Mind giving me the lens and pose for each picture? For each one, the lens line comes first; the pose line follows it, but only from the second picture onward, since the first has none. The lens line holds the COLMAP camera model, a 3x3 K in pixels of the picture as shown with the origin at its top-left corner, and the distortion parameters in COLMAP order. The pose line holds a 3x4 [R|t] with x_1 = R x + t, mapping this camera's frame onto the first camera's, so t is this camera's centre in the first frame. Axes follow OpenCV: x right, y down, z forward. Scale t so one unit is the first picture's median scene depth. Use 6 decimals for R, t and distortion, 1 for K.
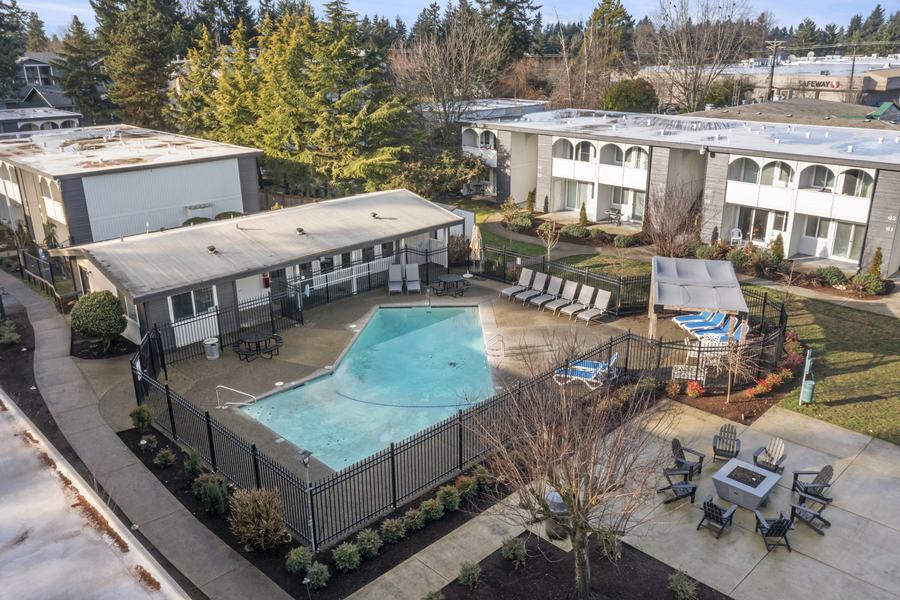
lens RADIAL K [[714.7, 0, 449.1], [0, 714.7, 302.9], [0, 0, 1]] dist [0.000851, 0.009081]
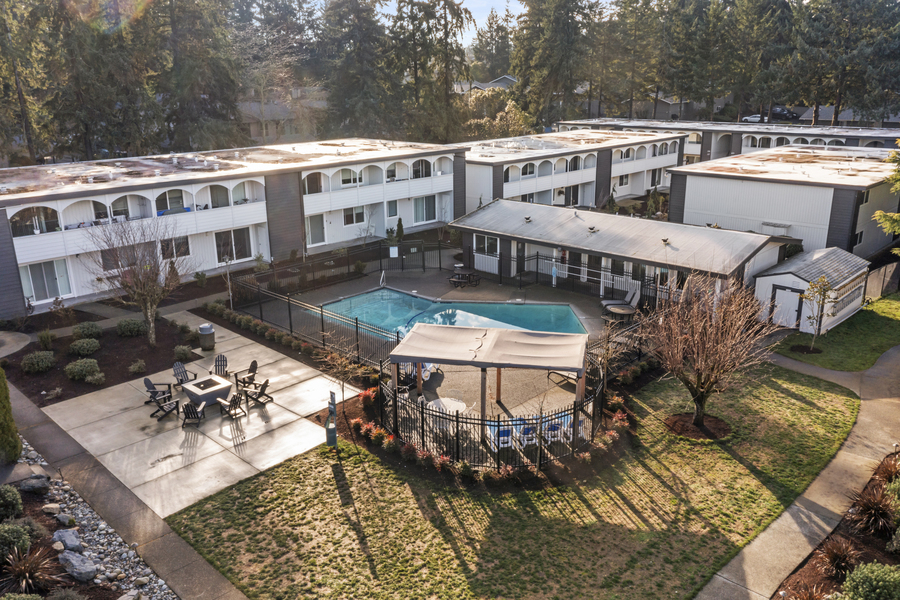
lens RADIAL K [[714.7, 0, 450.1], [0, 714.7, 299.9], [0, 0, 1]] dist [0.000851, 0.009081]
pose [[0.033019, 0.305134, -0.951737, 0.943792], [-0.333993, 0.900881, 0.277242, -0.246468], [0.941997, 0.308719, 0.131658, 0.672332]]
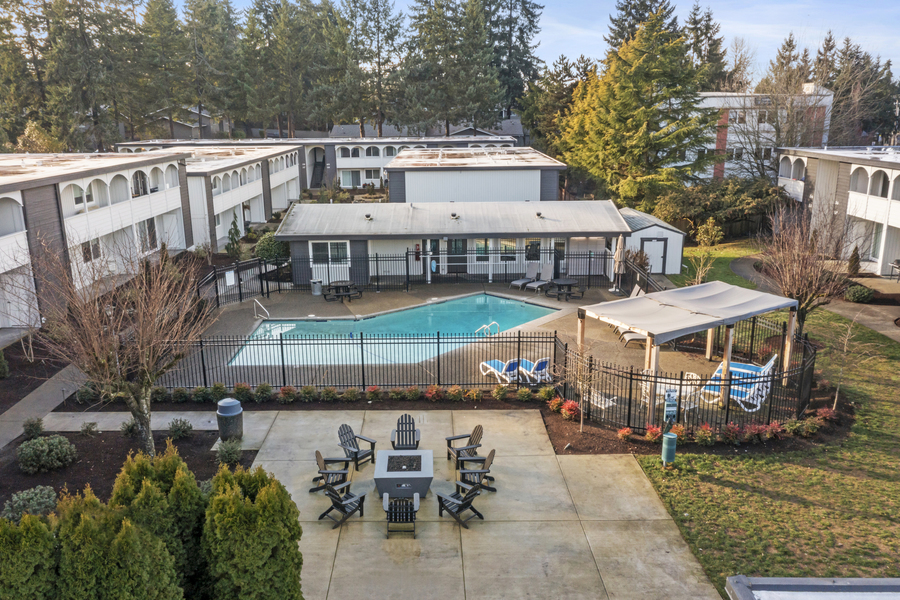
lens RADIAL K [[714.7, 0, 452.0], [0, 714.7, 295.8], [0, 0, 1]] dist [0.000851, 0.009081]
pose [[0.717358, 0.177210, -0.673791, 0.561627], [-0.235346, 0.971898, 0.005049, 0.015148], [0.655751, 0.154952, 0.738905, 0.203623]]
